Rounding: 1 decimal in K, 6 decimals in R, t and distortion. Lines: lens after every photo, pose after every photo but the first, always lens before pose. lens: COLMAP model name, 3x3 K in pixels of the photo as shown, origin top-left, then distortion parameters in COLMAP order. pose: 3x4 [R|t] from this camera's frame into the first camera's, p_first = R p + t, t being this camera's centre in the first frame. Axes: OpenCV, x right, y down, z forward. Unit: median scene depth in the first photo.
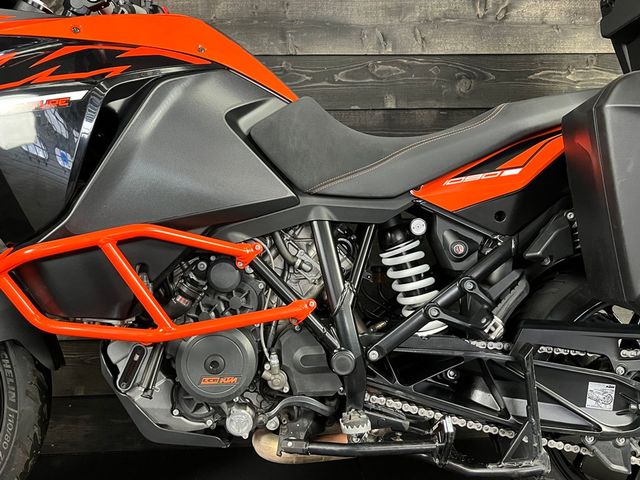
lens RADIAL K [[634.3, 0, 316.2], [0, 634.3, 238.9], [0, 0, 1]] dist [0.004423, 0.000000]
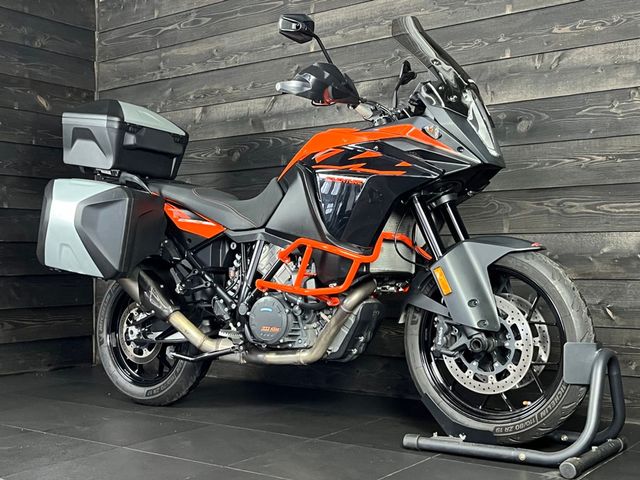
lens RADIAL K [[847.5, 0, 316.5], [0, 847.5, 238.3], [0, 0, 1]] dist [0.042100, 0.000000]
pose [[0.773388, 0.001011, -0.633932, 1.689439], [-0.002892, 0.999994, -0.001933, -0.033006], [0.633926, 0.003328, 0.773387, -0.932659]]
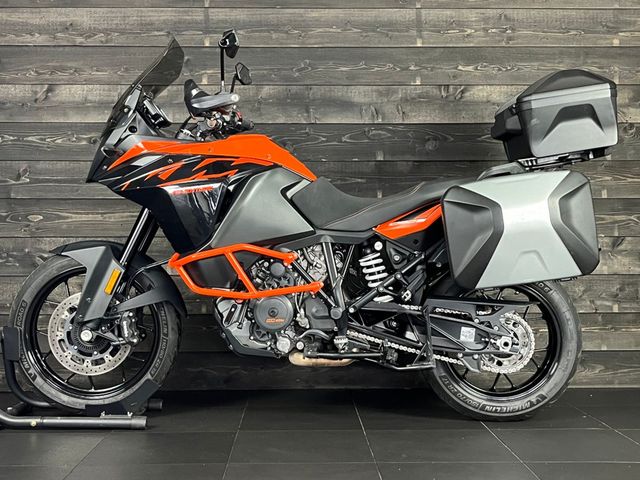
lens RADIAL K [[838.8, 0, 319.9], [0, 838.8, 238.9], [0, 0, 1]] dist [0.040552, 0.000000]
pose [[0.999566, 0.016614, -0.024315, 0.049446], [-0.016640, 0.999861, -0.000874, -0.036893], [0.024297, 0.001278, 0.999704, -1.603385]]
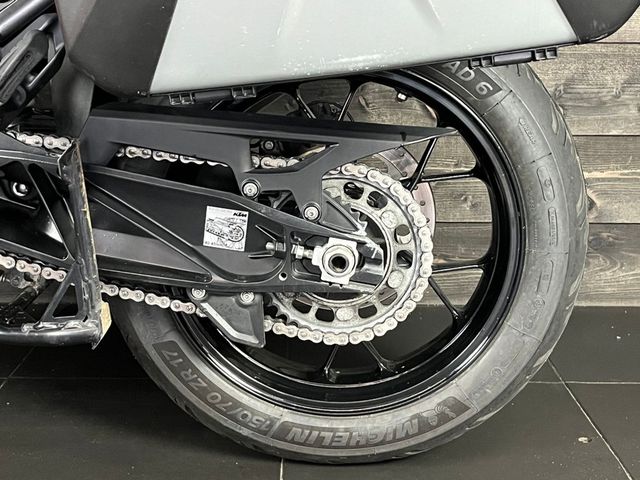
lens RADIAL K [[1017.9, 0, 307.6], [0, 1017.9, 240.9], [0, 0, 1]] dist [0.160490, 0.000000]
pose [[0.998748, 0.034017, -0.036670, 0.565474], [-0.024796, 0.973424, 0.227666, 0.026581], [0.043440, -0.226472, 0.973049, 0.014906]]
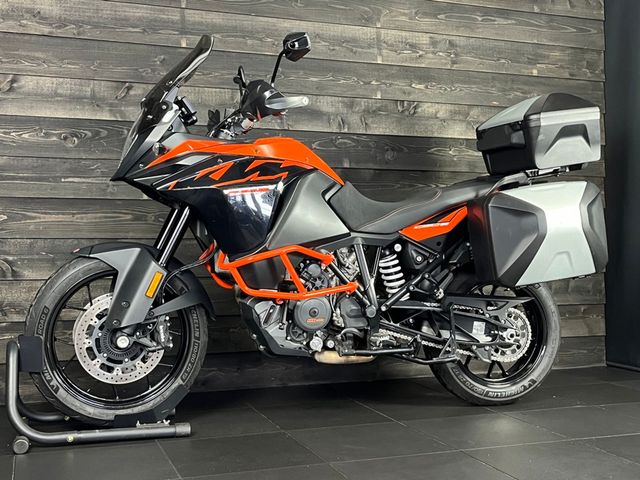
lens RADIAL K [[764.3, 0, 320.0], [0, 764.3, 241.7], [0, 0, 1]] dist [0.040076, 0.000000]
pose [[0.958875, 0.018763, 0.283208, -0.811269], [-0.017947, 0.999824, -0.005478, -0.021388], [-0.283260, 0.000171, 0.959043, -1.341466]]
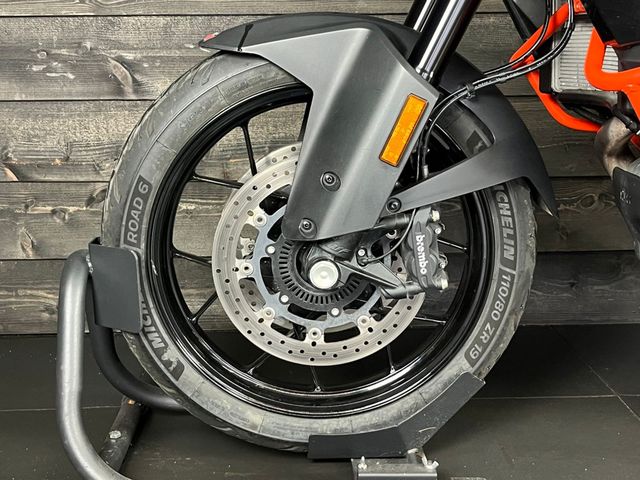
lens RADIAL K [[899.8, 0, 331.3], [0, 899.8, 240.9], [0, 0, 1]] dist [0.095972, 0.000000]
pose [[0.999806, 0.016292, -0.011048, -0.704312], [-0.013508, 0.976085, 0.216971, 0.007975], [0.014318, -0.216779, 0.976116, -0.034903]]
